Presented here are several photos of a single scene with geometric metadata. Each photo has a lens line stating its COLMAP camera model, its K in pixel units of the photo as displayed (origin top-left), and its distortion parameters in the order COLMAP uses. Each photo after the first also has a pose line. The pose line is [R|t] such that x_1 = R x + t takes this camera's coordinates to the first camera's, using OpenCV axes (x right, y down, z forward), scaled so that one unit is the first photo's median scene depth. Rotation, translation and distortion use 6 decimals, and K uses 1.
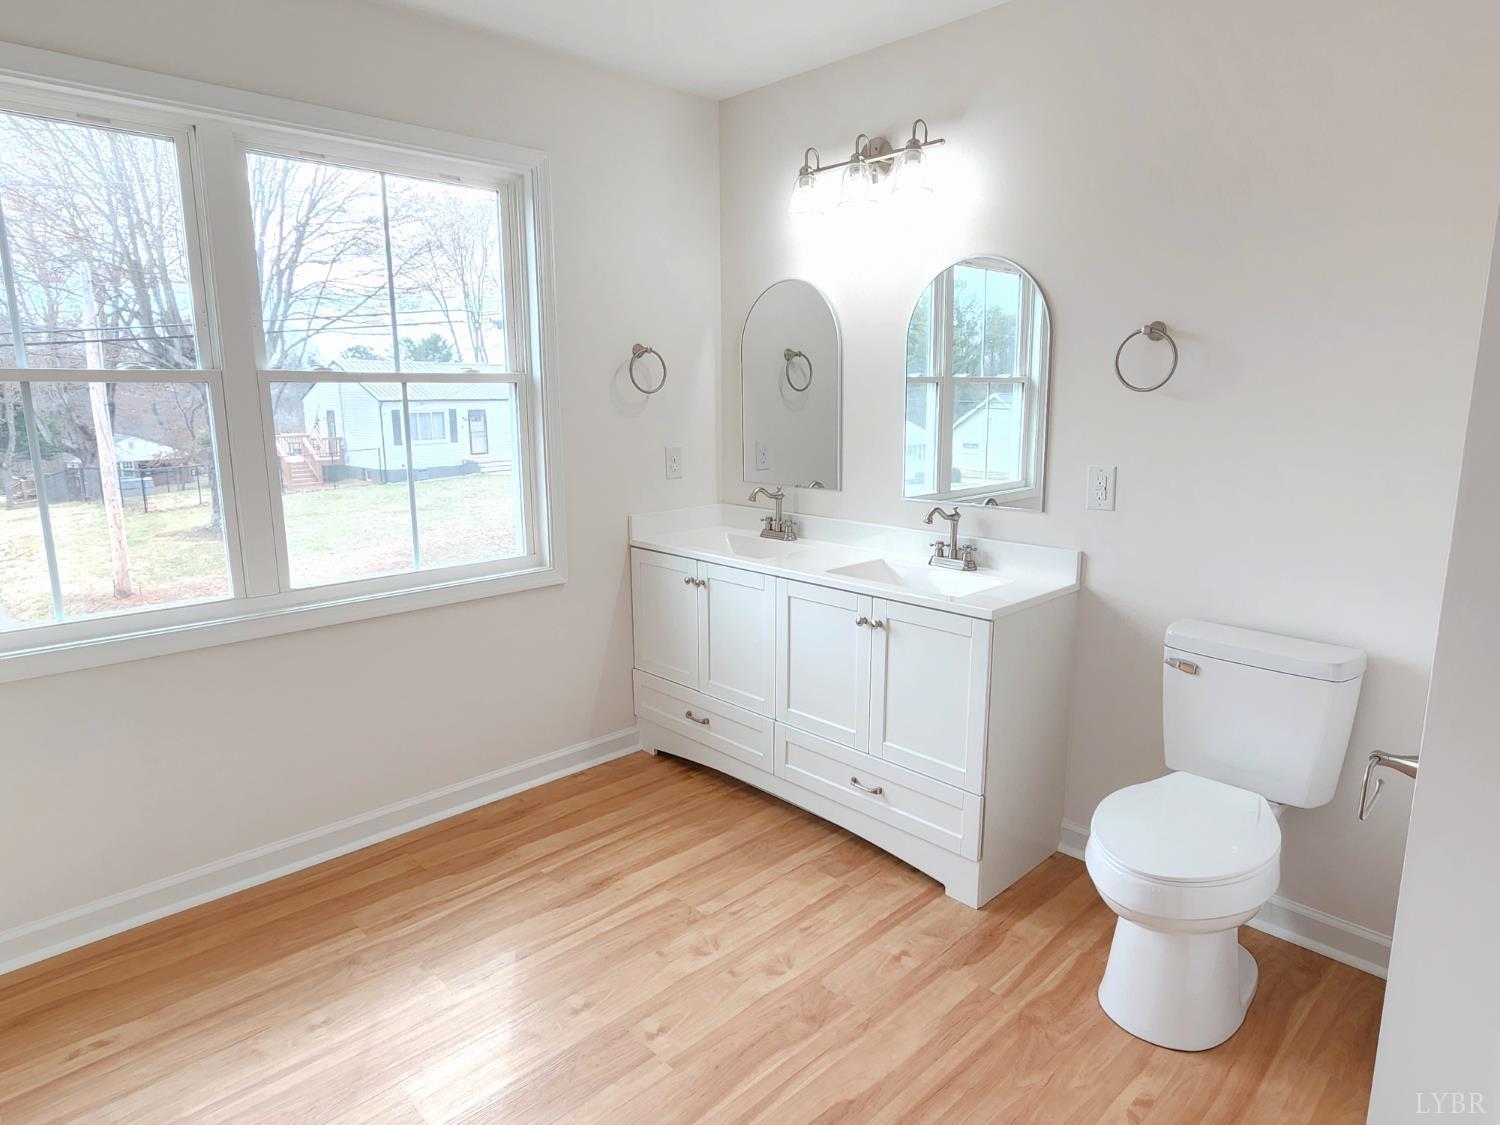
lens RADIAL K [[873.1, 0, 745.8], [0, 873.1, 558.3], [0, 0, 1]] dist [-0.000513, -0.001896]
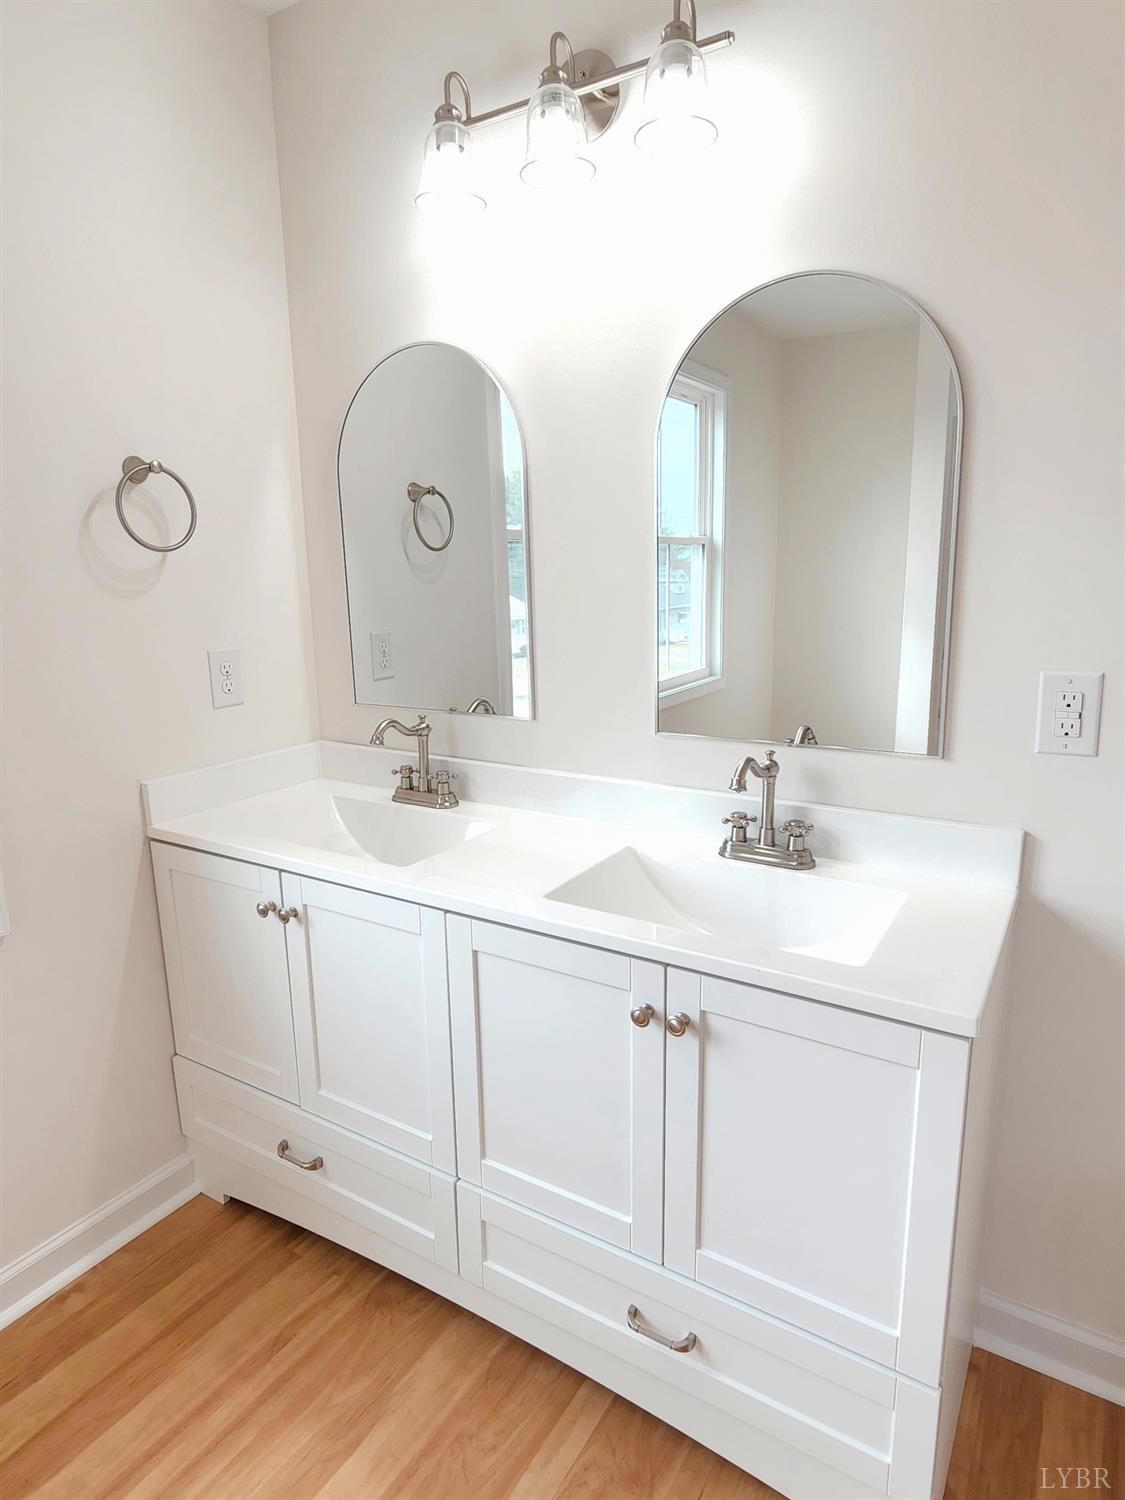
lens RADIAL K [[873.1, 0, 566.8], [0, 873.1, 753.5], [0, 0, 1]] dist [-0.000513, -0.001896]
pose [[0.966927, -0.063542, 0.247012, -0.013895], [0.058568, 0.997906, 0.027440, -0.070123], [-0.248238, -0.012066, 0.968624, 0.445147]]
